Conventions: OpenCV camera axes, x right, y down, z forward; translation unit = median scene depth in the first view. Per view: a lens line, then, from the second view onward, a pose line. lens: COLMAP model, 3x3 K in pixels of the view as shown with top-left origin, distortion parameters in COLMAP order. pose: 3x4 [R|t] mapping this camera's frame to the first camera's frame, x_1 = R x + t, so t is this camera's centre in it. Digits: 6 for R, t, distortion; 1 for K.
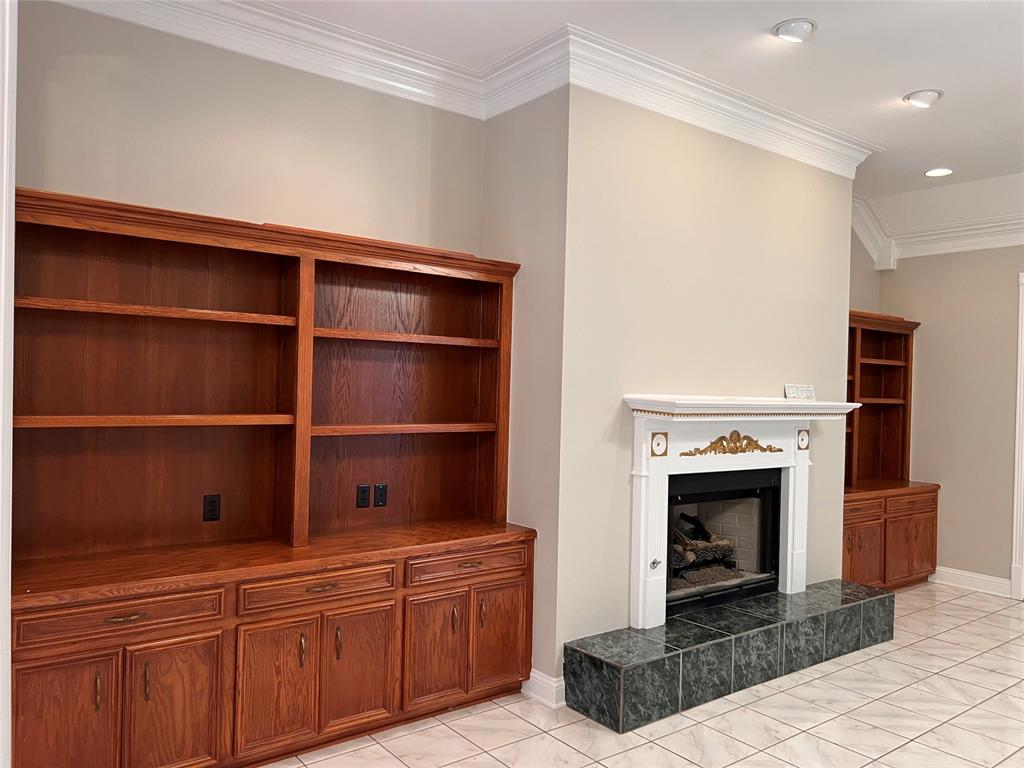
lens RADIAL K [[769.8, 0, 512.5], [0, 769.8, 385.2], [0, 0, 1]] dist [0.014134, -0.001553]
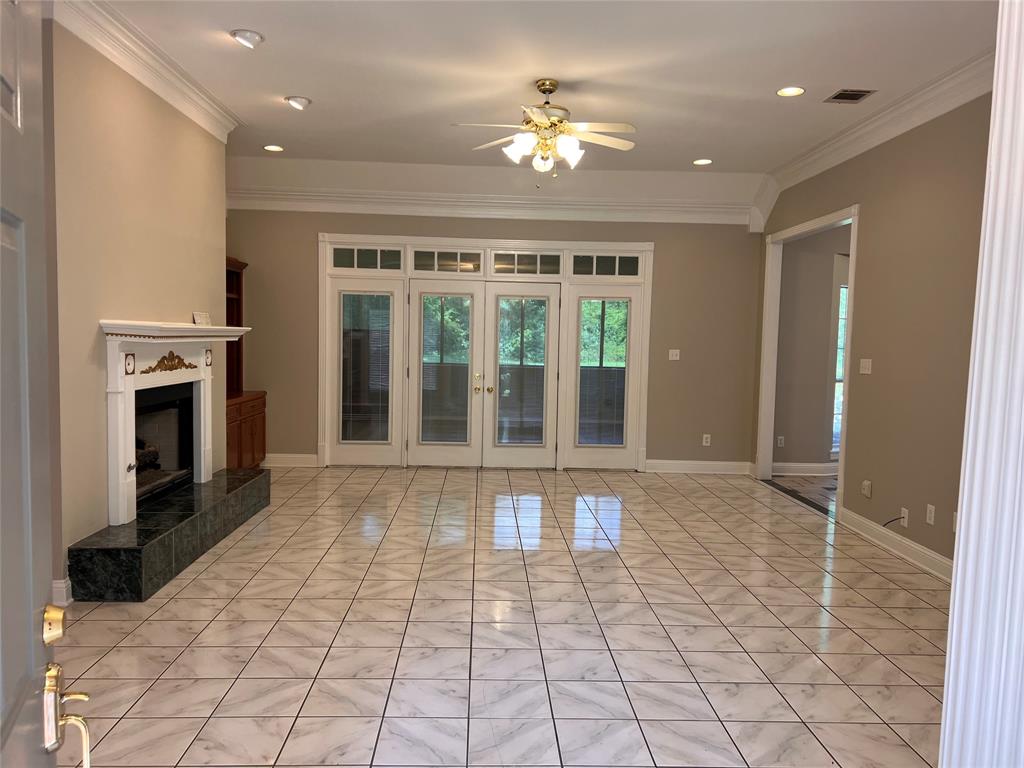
lens RADIAL K [[769.8, 0, 511.2], [0, 769.8, 386.8], [0, 0, 1]] dist [0.014134, -0.001553]
pose [[0.583248, -0.069058, 0.809353, -0.401442], [-0.007490, 0.995880, 0.090372, 0.002684], [-0.812260, -0.058771, 0.580327, -0.125245]]
